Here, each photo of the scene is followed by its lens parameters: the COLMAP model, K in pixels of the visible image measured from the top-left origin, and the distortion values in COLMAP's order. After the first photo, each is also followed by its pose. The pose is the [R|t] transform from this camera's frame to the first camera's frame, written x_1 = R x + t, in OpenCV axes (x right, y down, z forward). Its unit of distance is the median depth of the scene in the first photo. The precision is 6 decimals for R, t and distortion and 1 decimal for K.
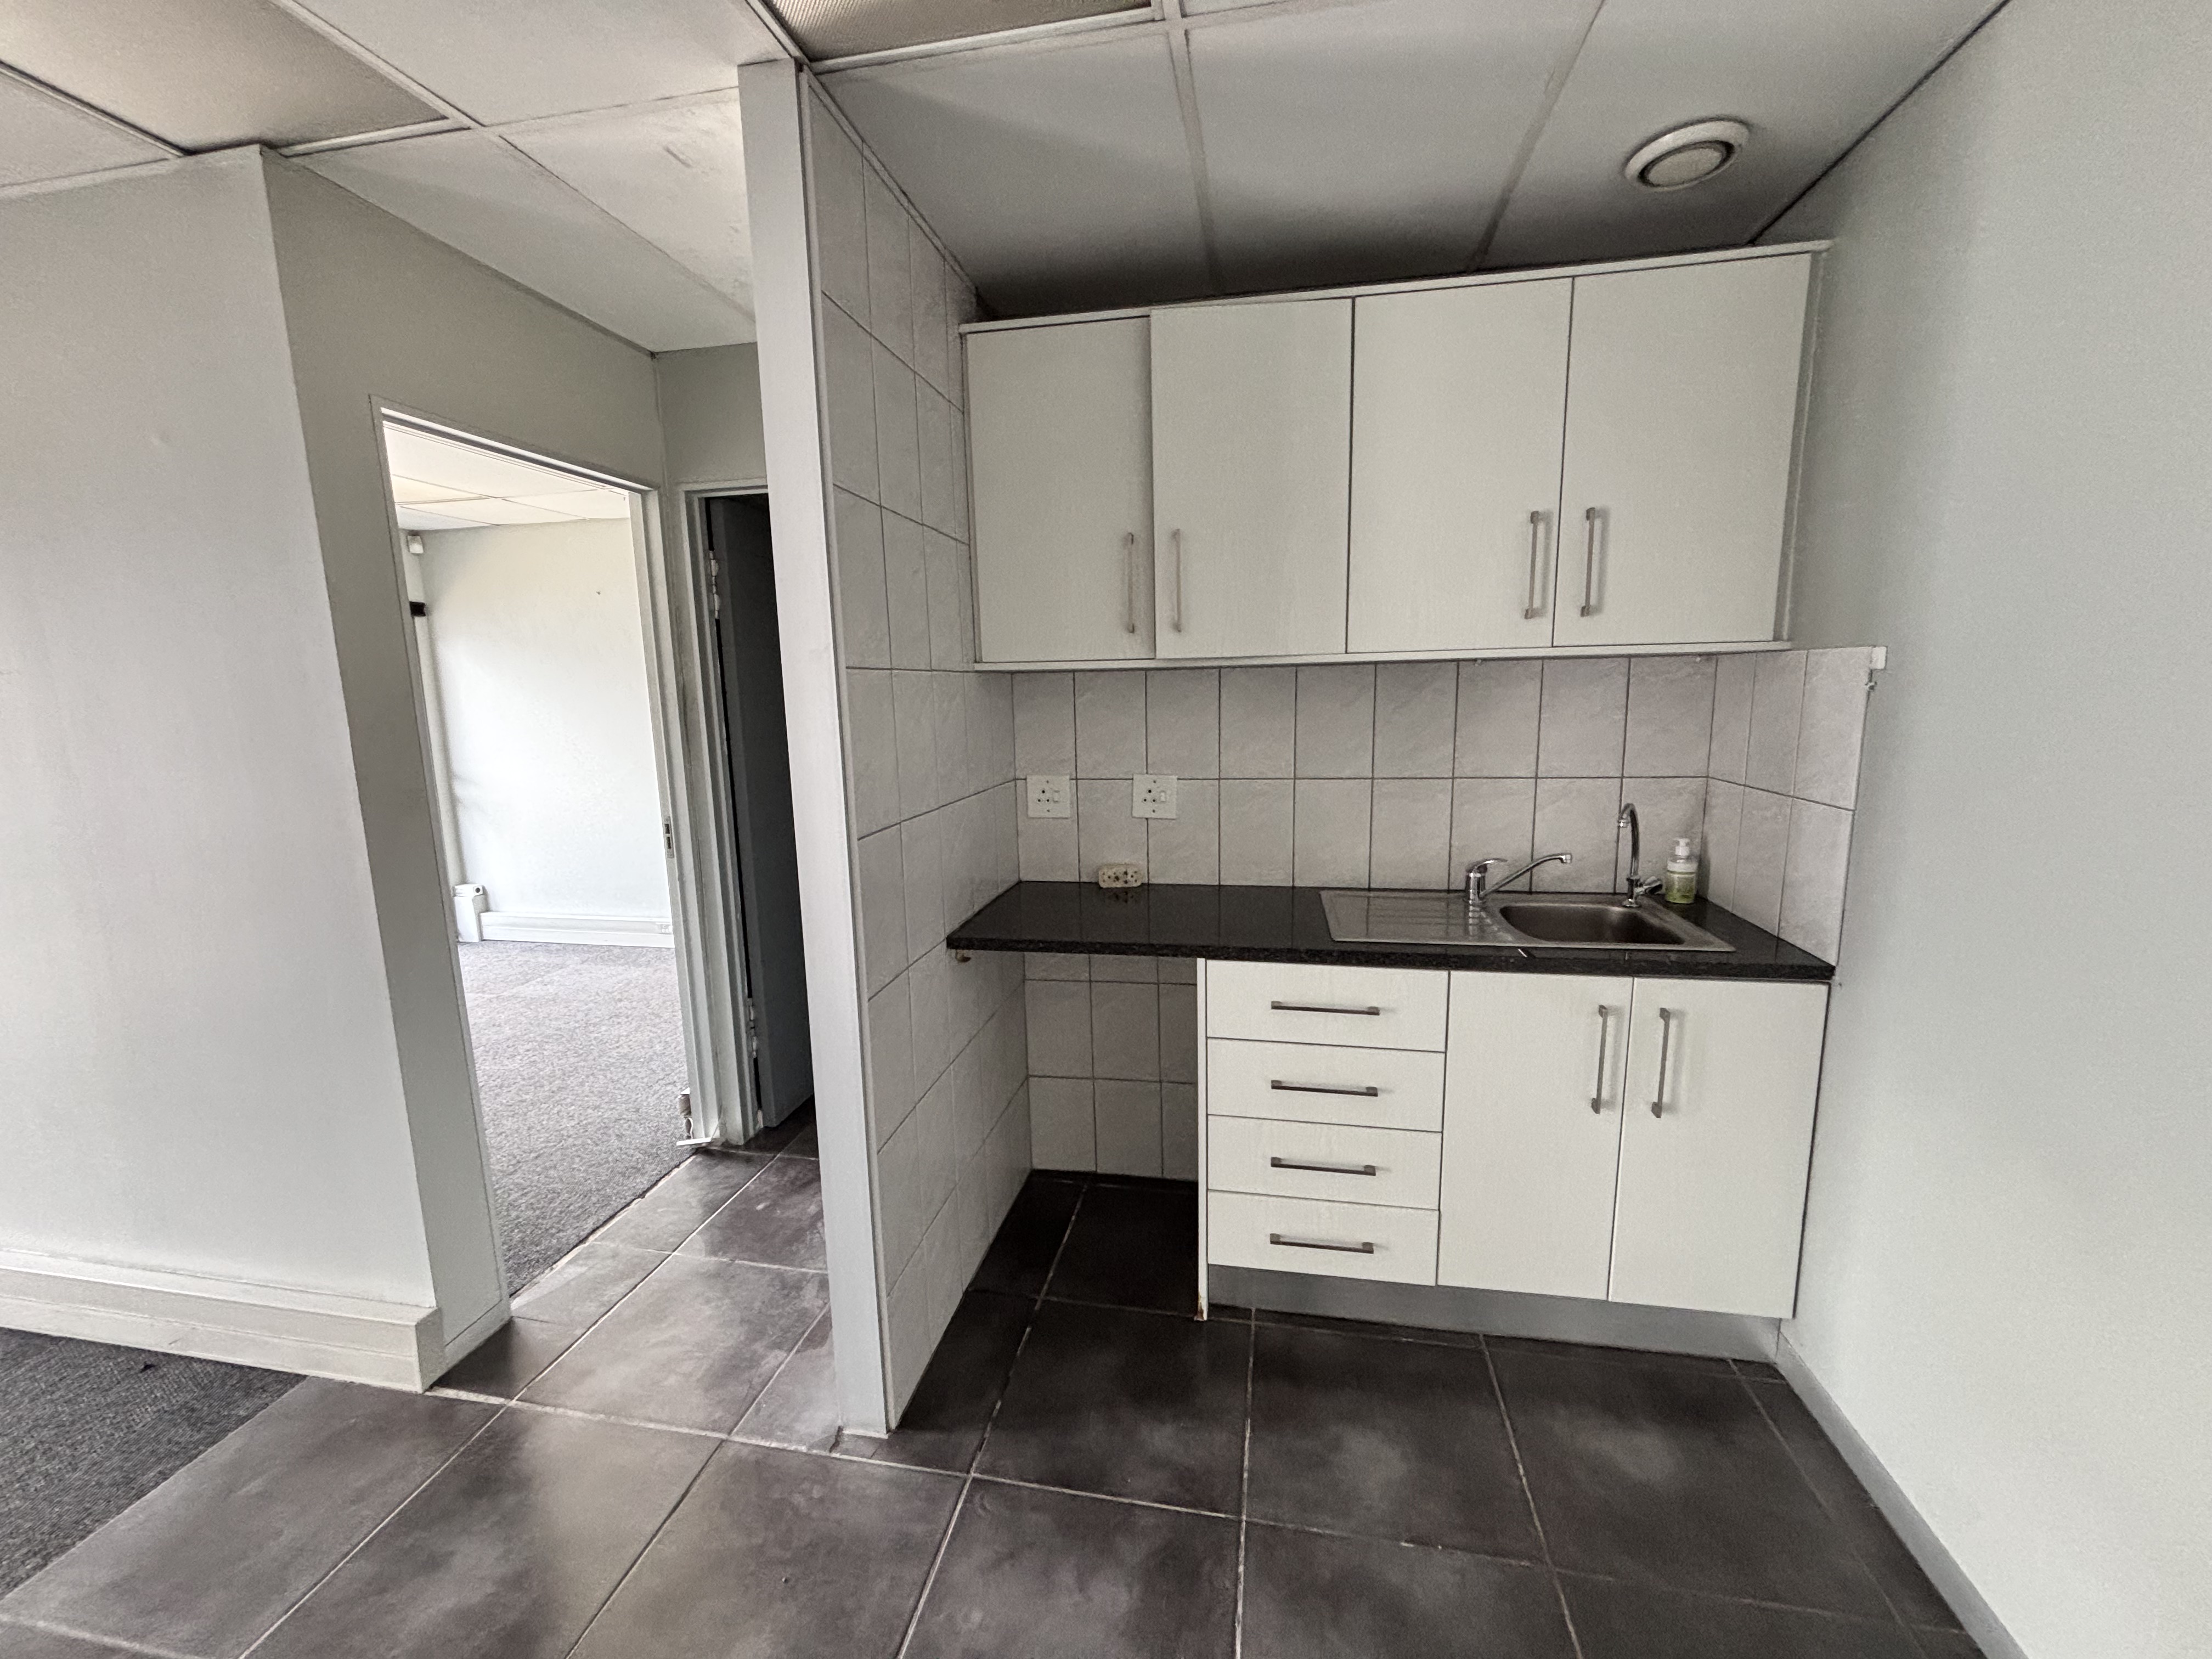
lens RADIAL K [[889.5, 0, 1110.6], [0, 889.5, 836.8], [0, 0, 1]] dist [0.000358, 0.000083]
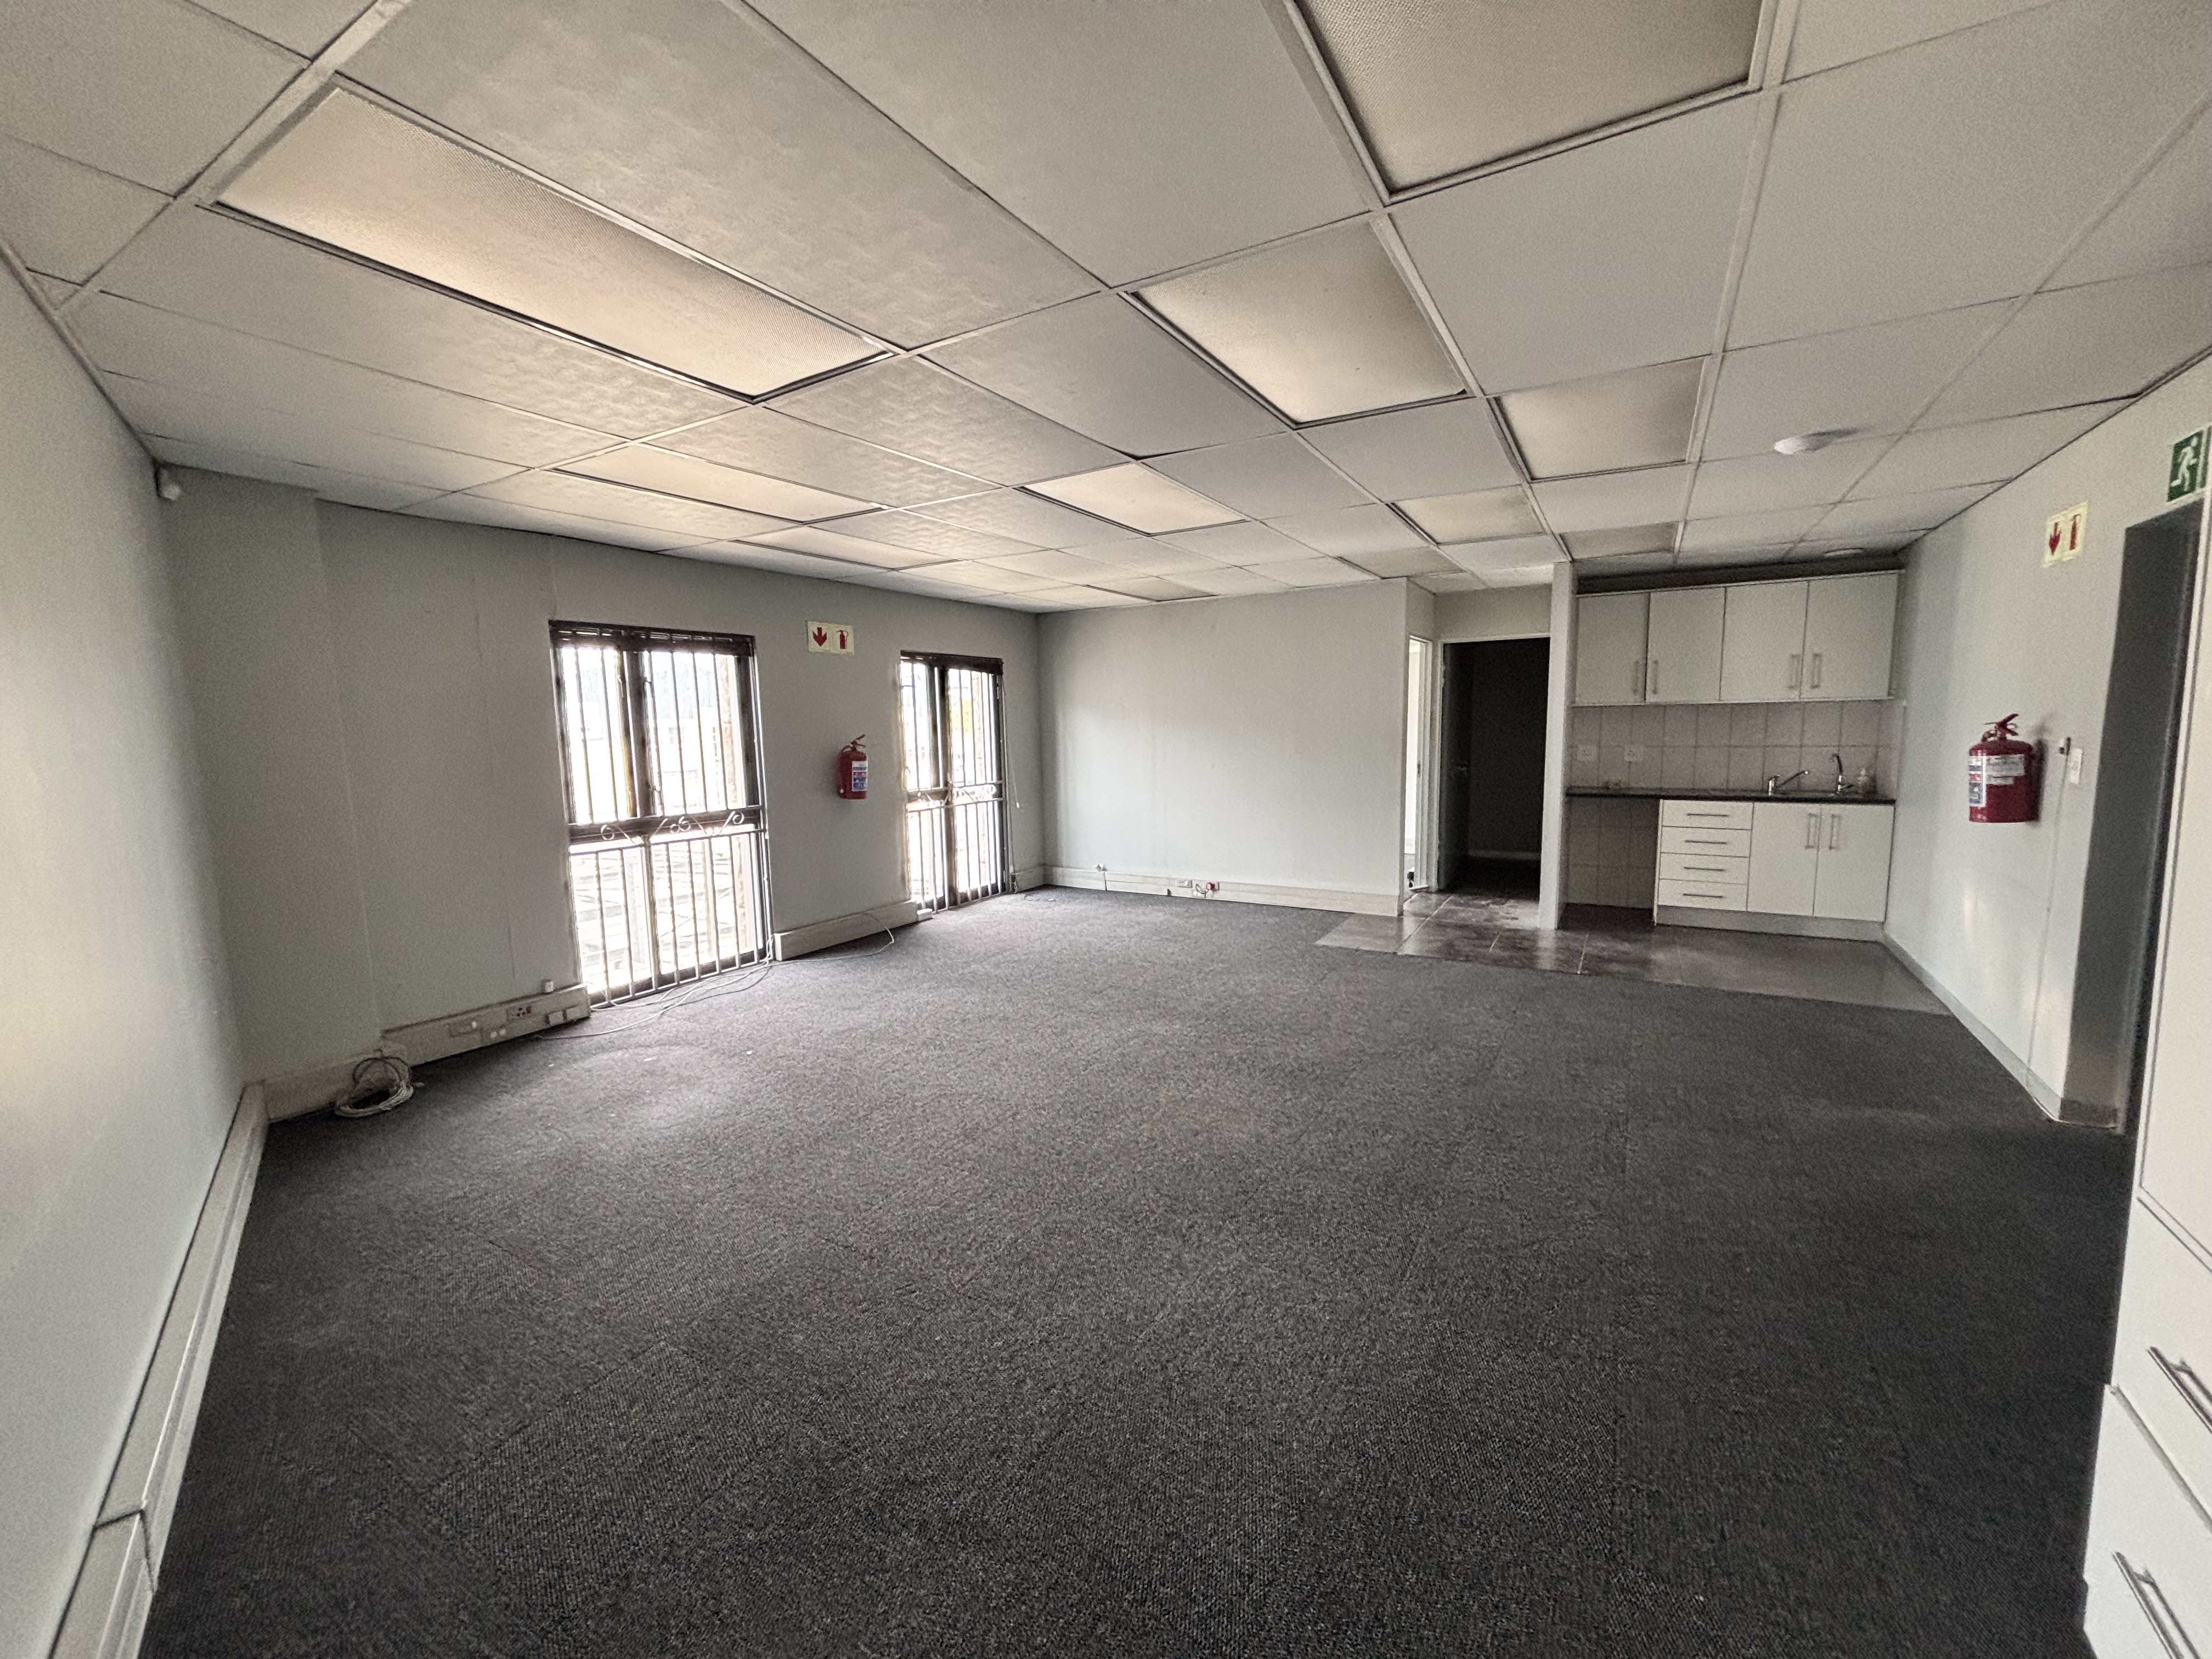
lens RADIAL K [[889.5, 0, 1113.2], [0, 889.5, 829.5], [0, 0, 1]] dist [0.000358, 0.000083]
pose [[0.940465, 0.044055, -0.337024, -0.637673], [-0.055310, 0.998184, -0.023861, 0.417854], [0.335361, 0.041081, 0.941194, -2.530714]]
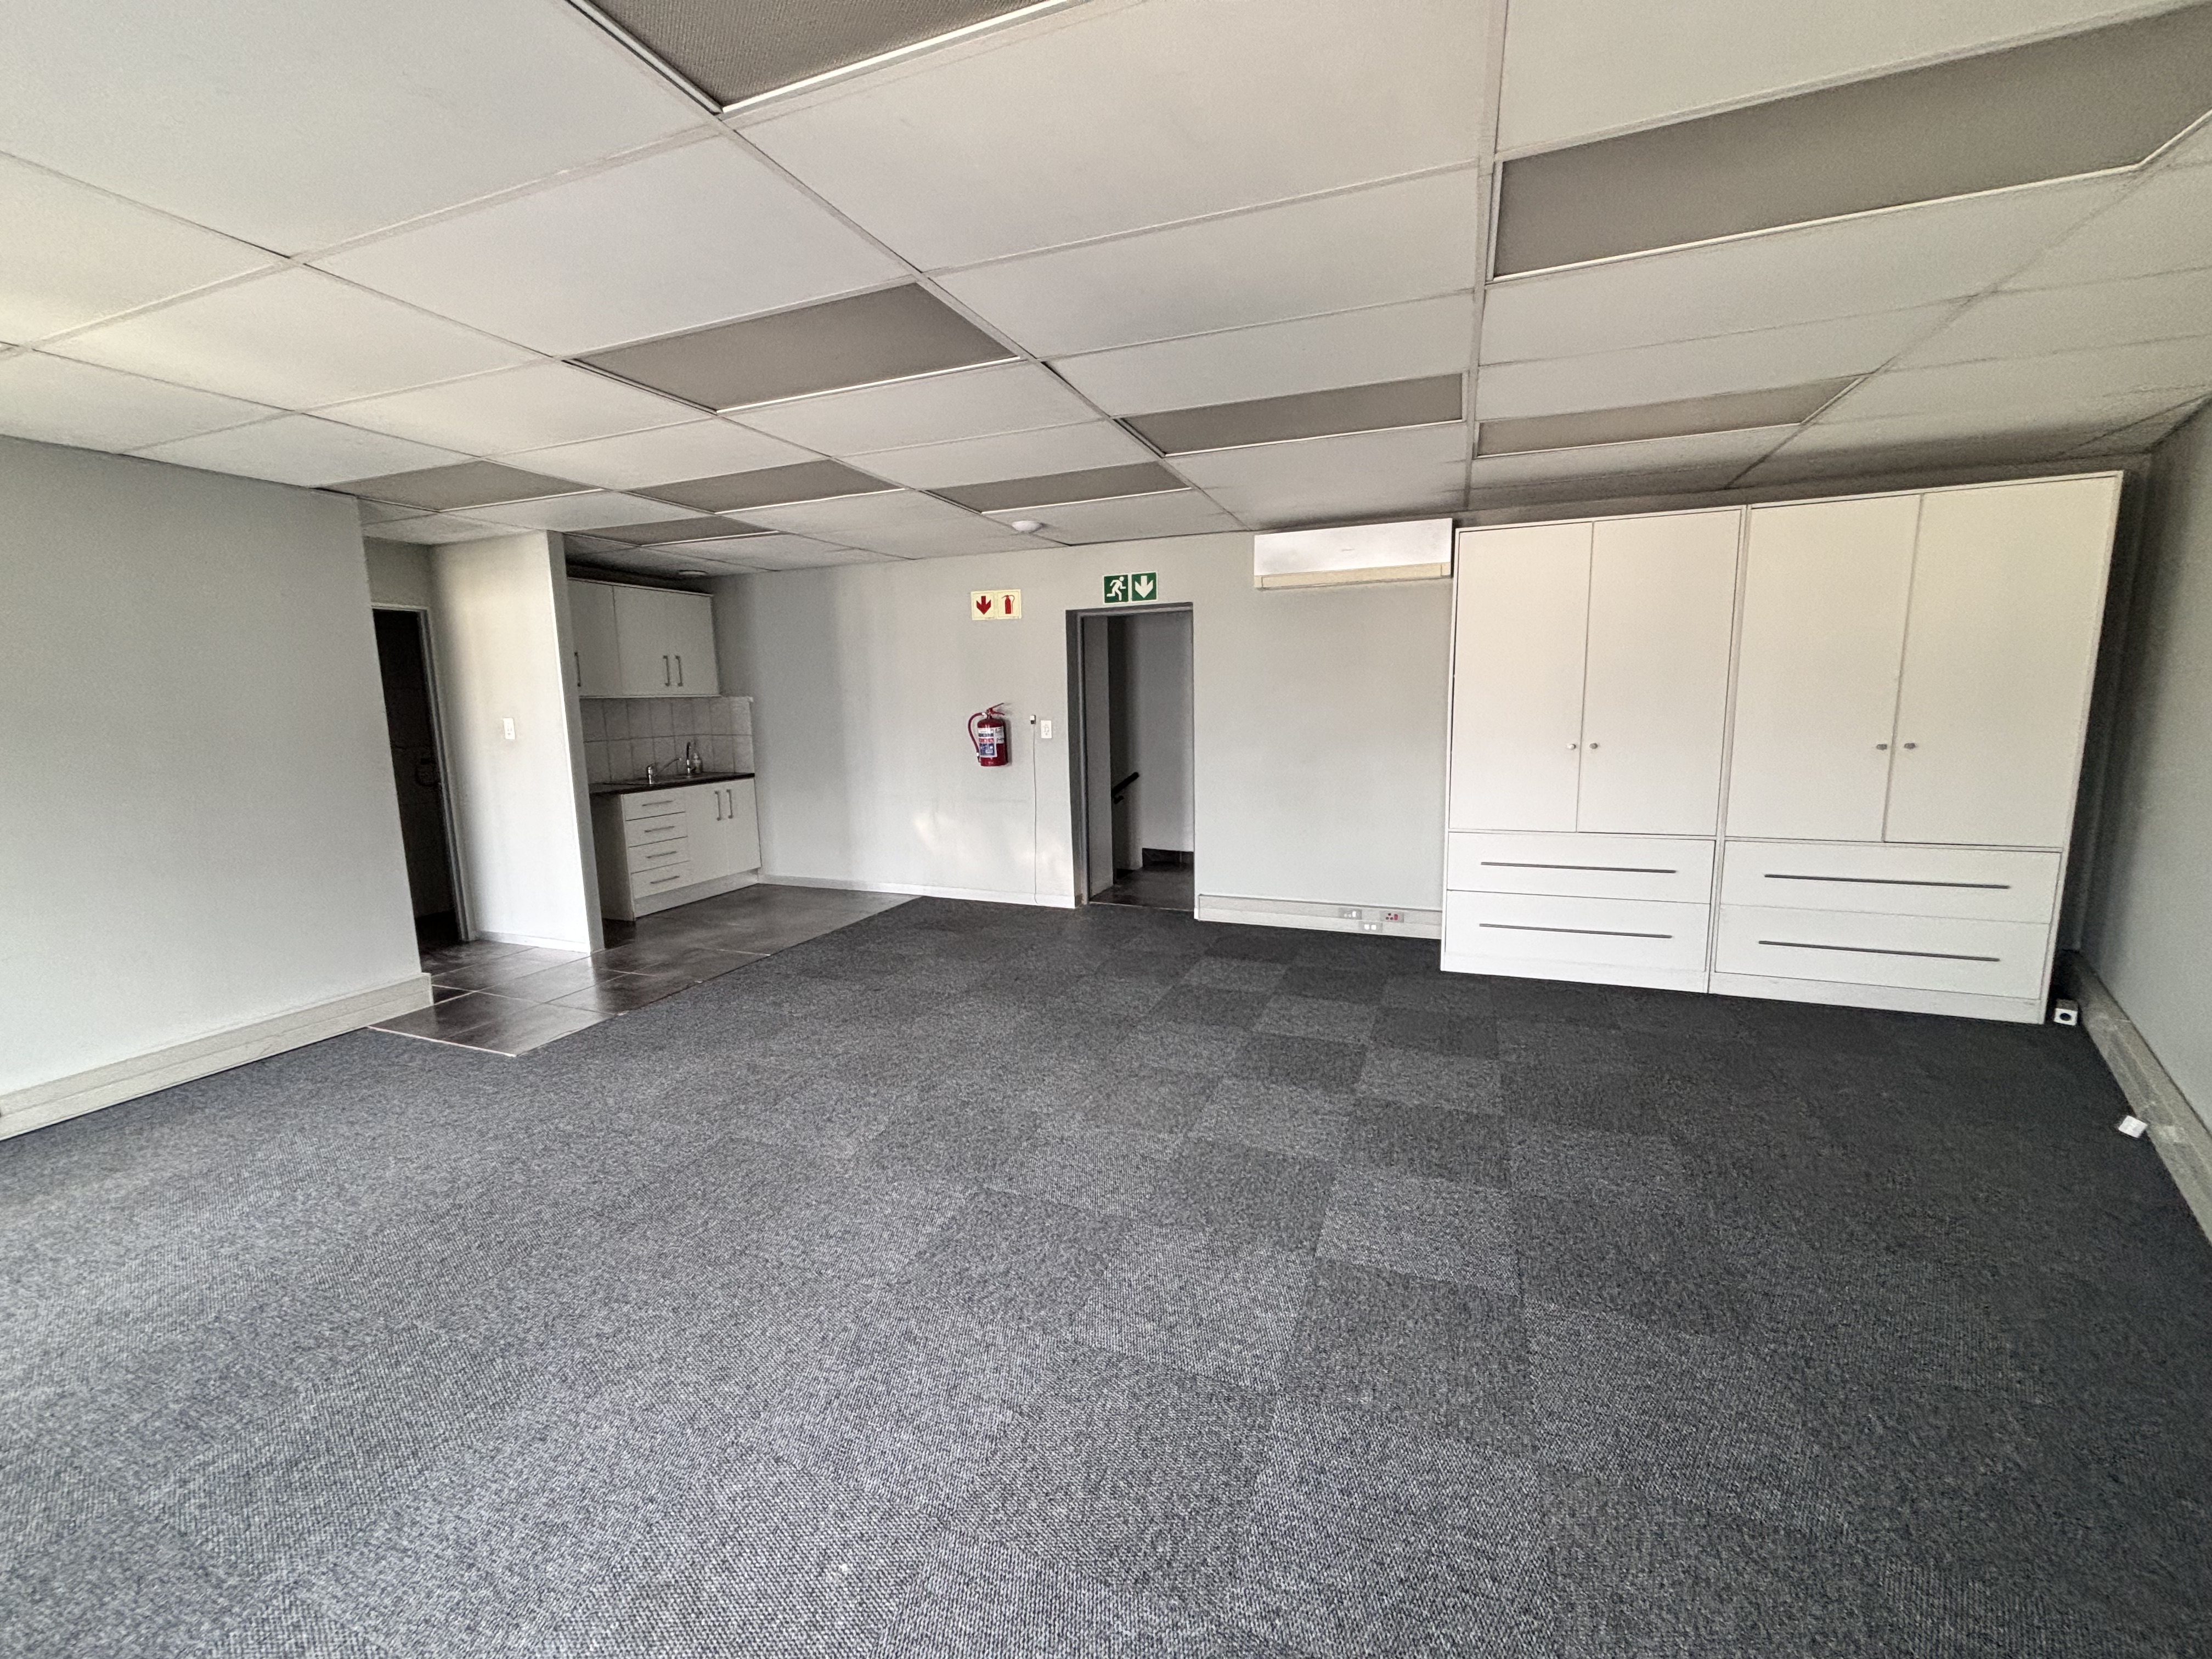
lens RADIAL K [[889.5, 0, 1108.1], [0, 889.5, 832.5], [0, 0, 1]] dist [0.000358, 0.000083]
pose [[0.182535, -0.138516, 0.973393, -2.579127], [0.174667, 0.978847, 0.106538, 0.229301], [-0.967560, 0.150573, 0.202868, -1.223078]]
